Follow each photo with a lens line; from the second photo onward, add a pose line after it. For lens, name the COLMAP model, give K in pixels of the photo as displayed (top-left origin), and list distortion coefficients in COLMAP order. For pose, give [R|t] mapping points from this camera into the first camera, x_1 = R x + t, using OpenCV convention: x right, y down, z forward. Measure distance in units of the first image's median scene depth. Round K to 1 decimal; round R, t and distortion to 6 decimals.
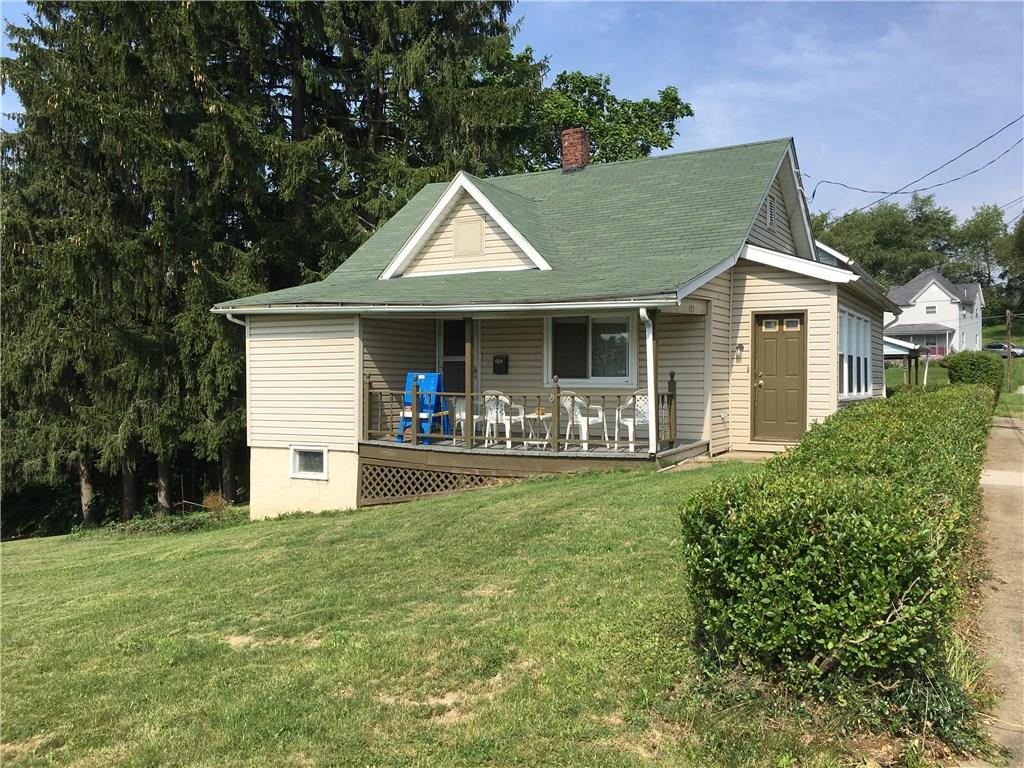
lens RADIAL K [[868.5, 0, 512.0], [0, 868.5, 384.0], [0, 0, 1]] dist [0.051684, 0.000030]
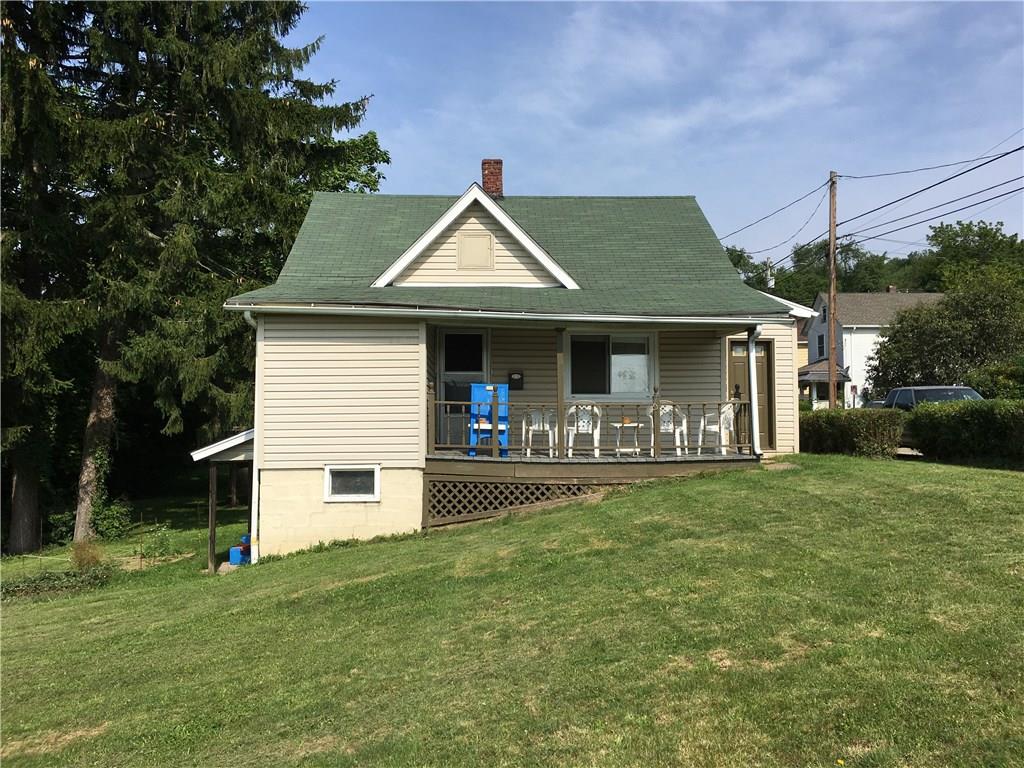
lens RADIAL K [[868.5, 0, 512.0], [0, 868.5, 384.0], [0, 0, 1]] dist [0.051684, 0.000030]
pose [[0.856067, 0.023601, 0.516325, -0.568395], [0.006452, 0.998391, -0.056333, 0.041151], [-0.516824, 0.051557, 0.854538, 0.157558]]
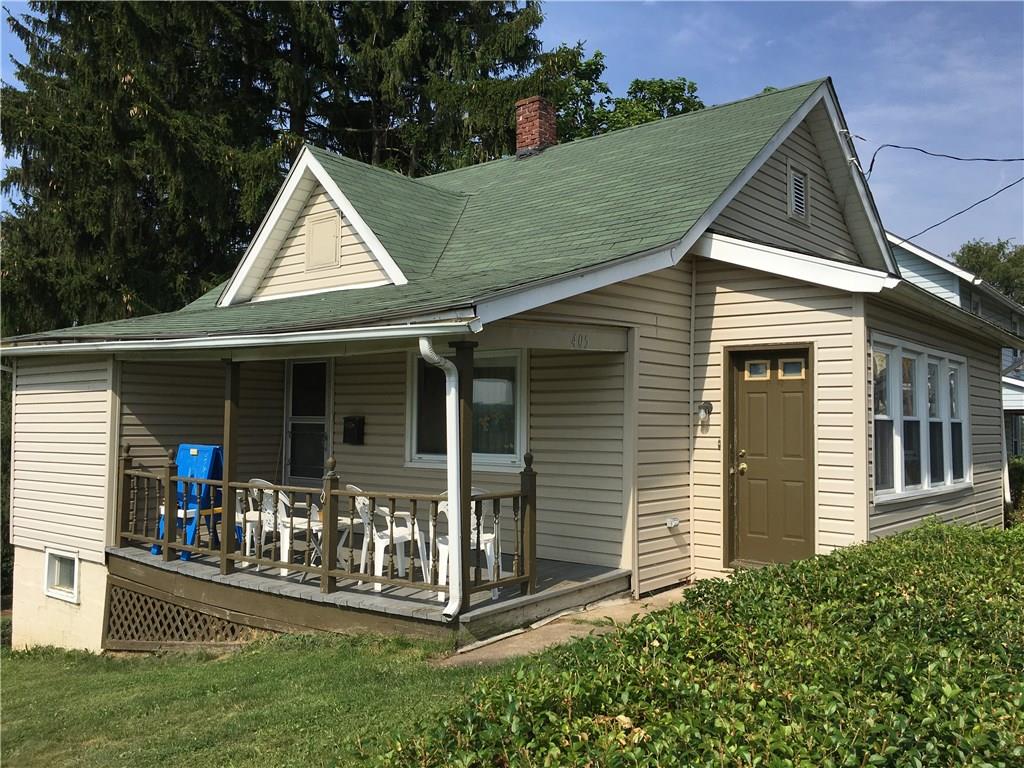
lens RADIAL K [[868.5, 0, 512.0], [0, 868.5, 384.0], [0, 0, 1]] dist [0.051684, 0.000030]
pose [[0.984685, -0.000850, -0.174343, 0.235414], [-0.008099, 0.998686, -0.050613, -0.026529], [0.174157, 0.051250, 0.983383, 0.392839]]
